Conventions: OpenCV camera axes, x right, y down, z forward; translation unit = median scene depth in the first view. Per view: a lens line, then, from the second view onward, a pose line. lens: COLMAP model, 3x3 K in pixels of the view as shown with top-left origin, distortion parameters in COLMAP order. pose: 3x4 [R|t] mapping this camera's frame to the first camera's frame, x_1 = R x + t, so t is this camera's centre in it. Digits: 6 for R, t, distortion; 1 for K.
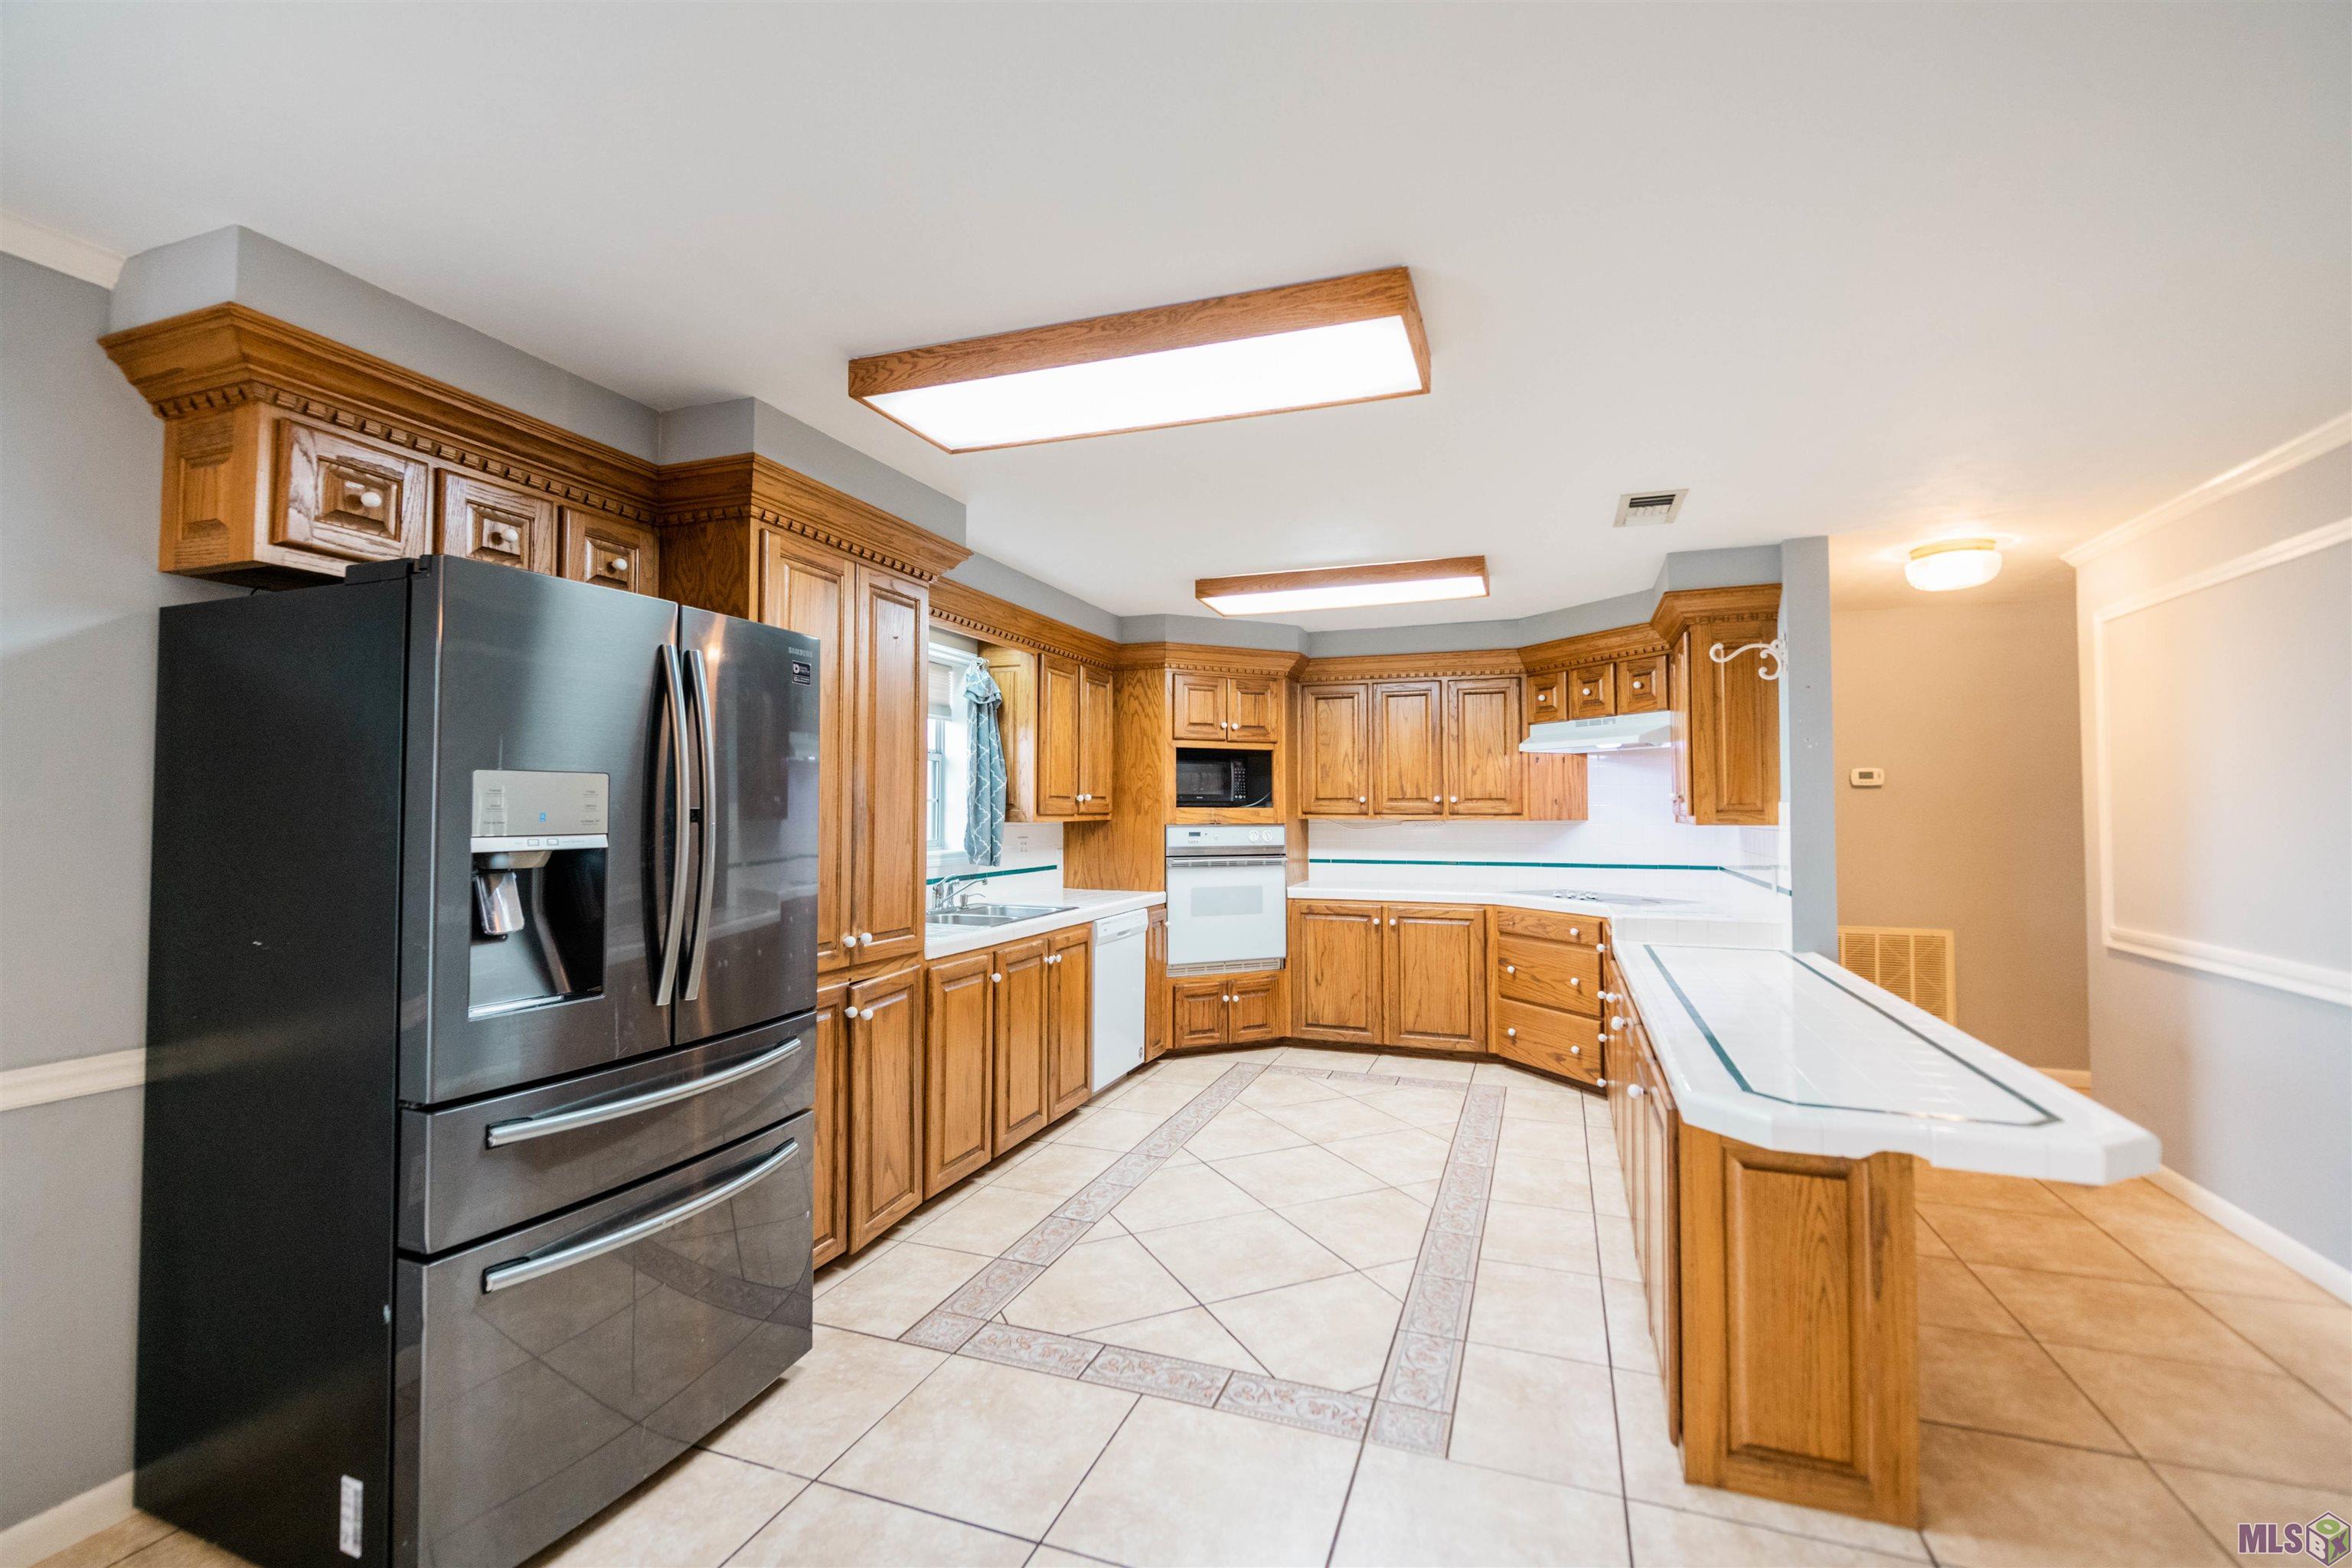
lens RADIAL K [[1019.9, 0, 1175.7], [0, 1019.9, 779.3], [0, 0, 1]] dist [-0.001605, -0.002456]
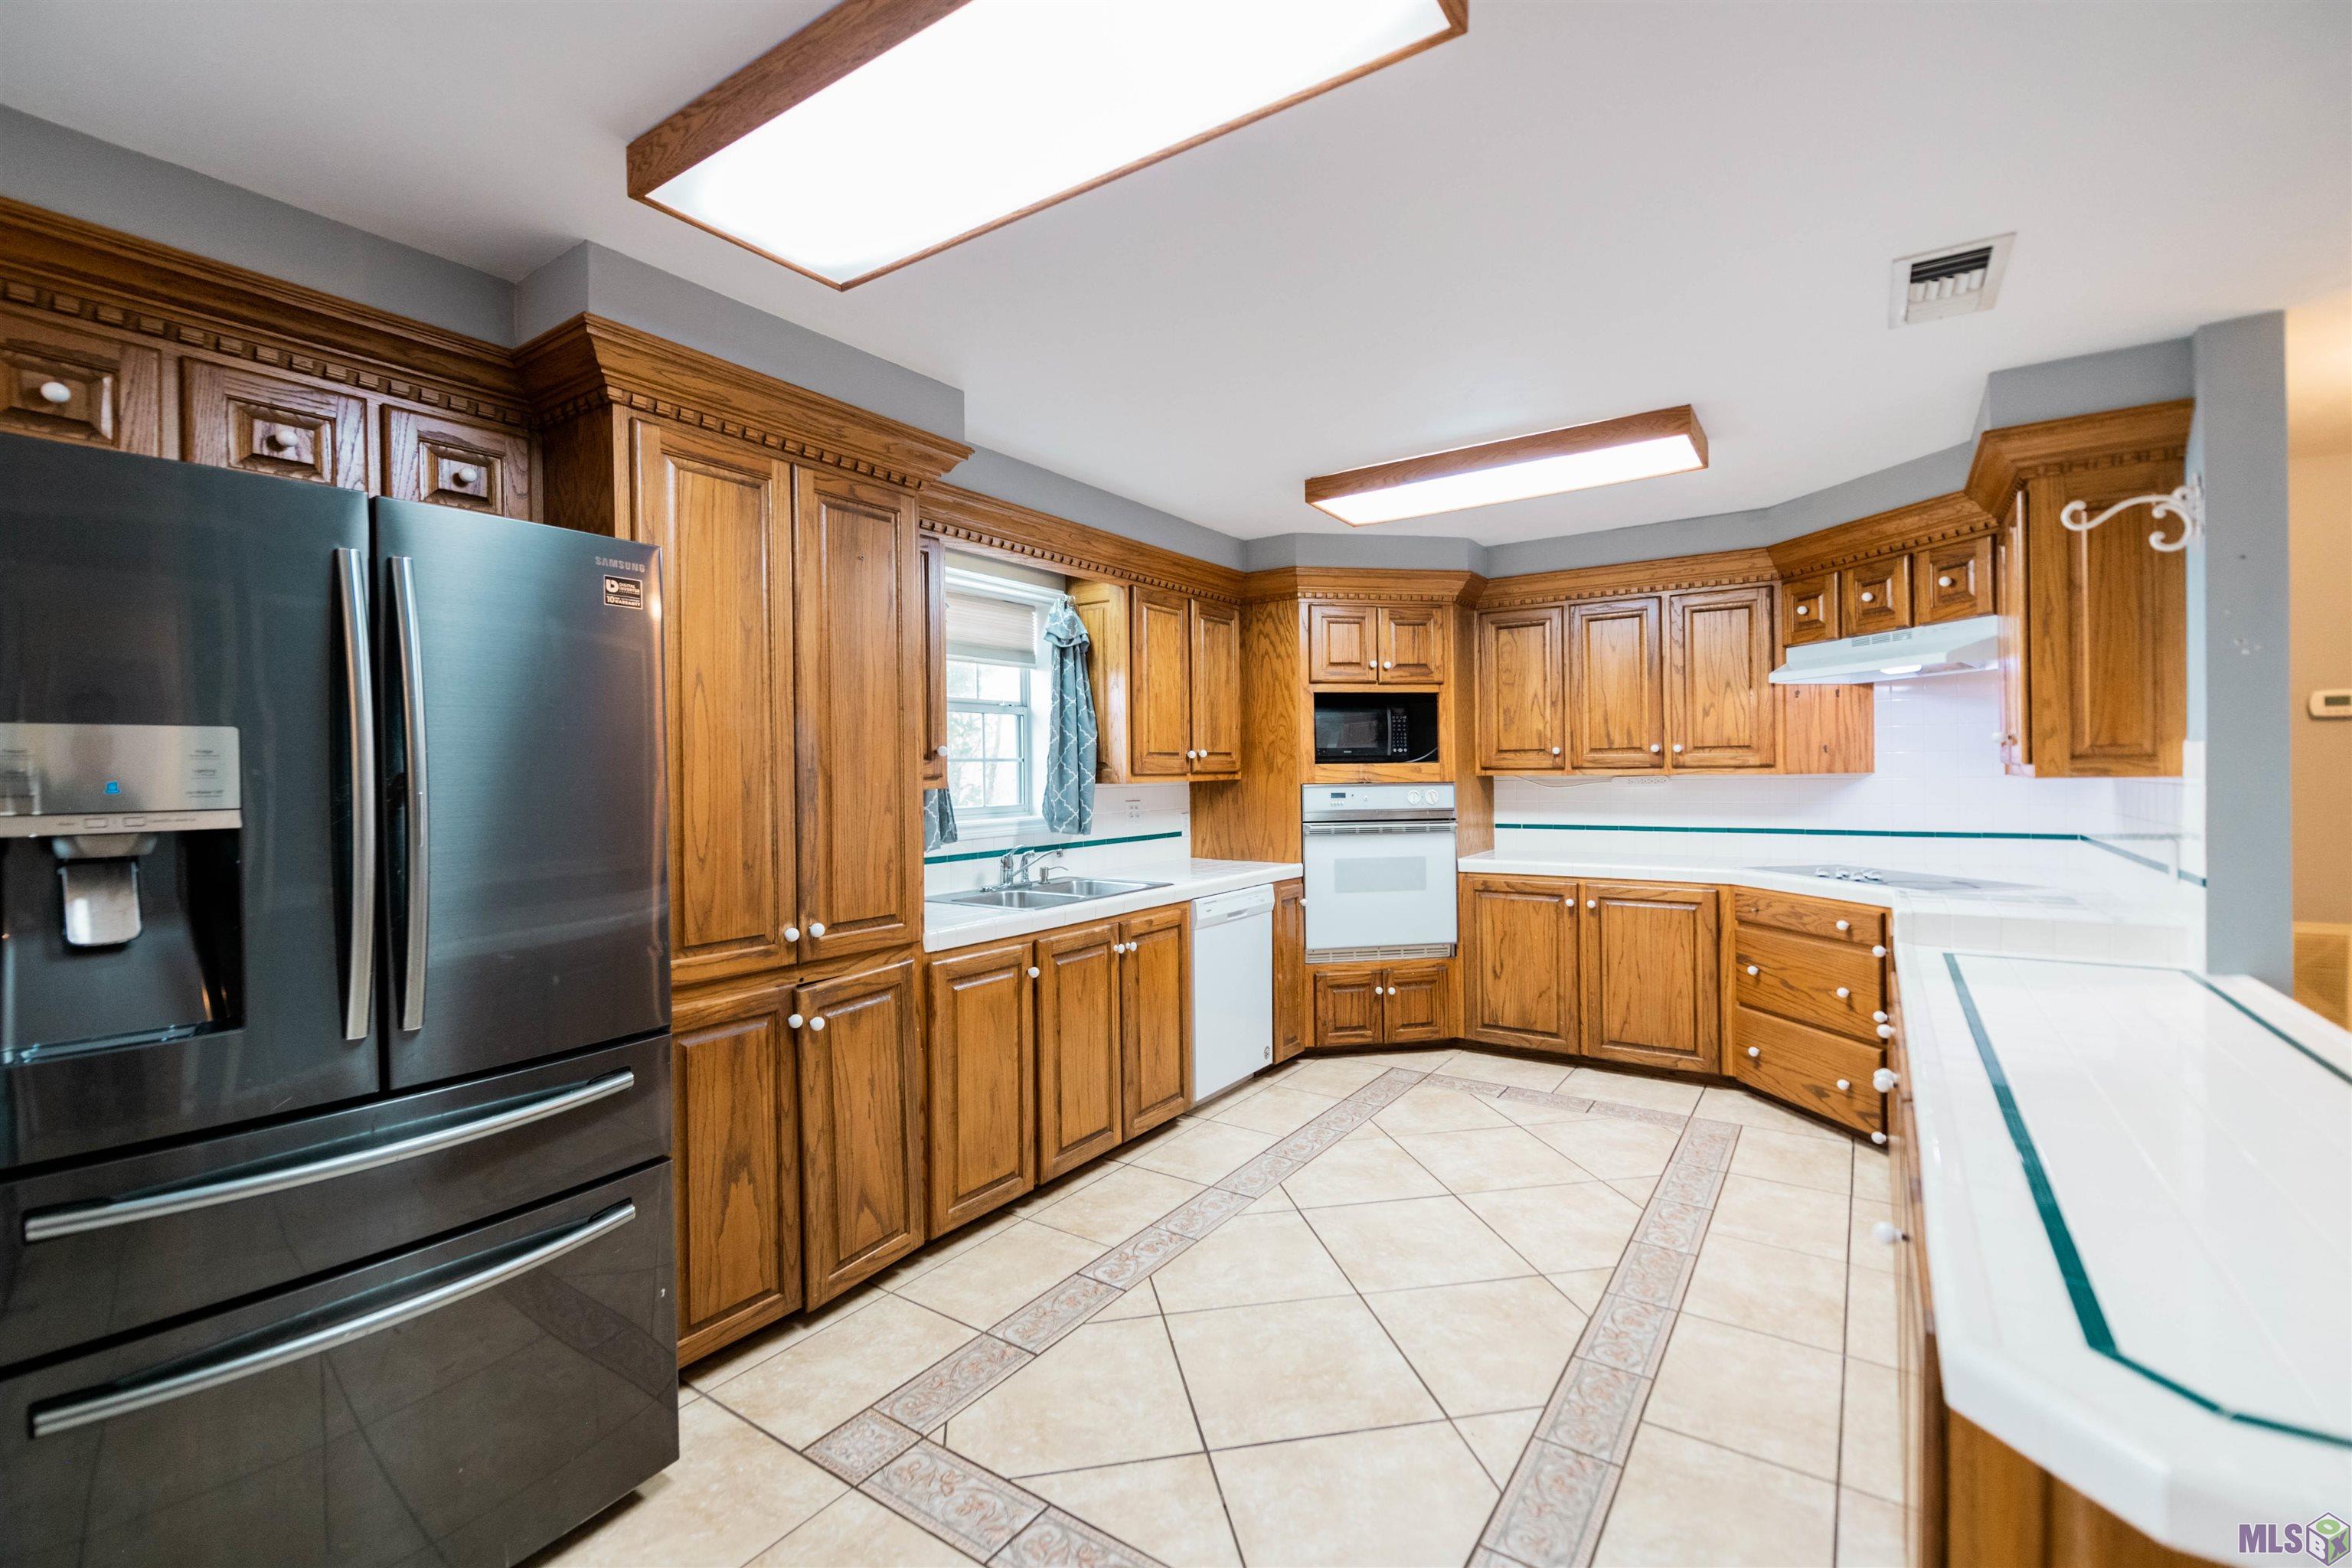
lens RADIAL K [[1019.9, 0, 1164.0], [0, 1019.9, 778.9], [0, 0, 1]] dist [-0.001605, -0.002456]
pose [[0.968877, -0.011183, -0.247291, 0.123745], [0.020980, 0.999094, 0.037018, 0.008741], [0.246653, -0.041054, 0.968234, 0.215348]]
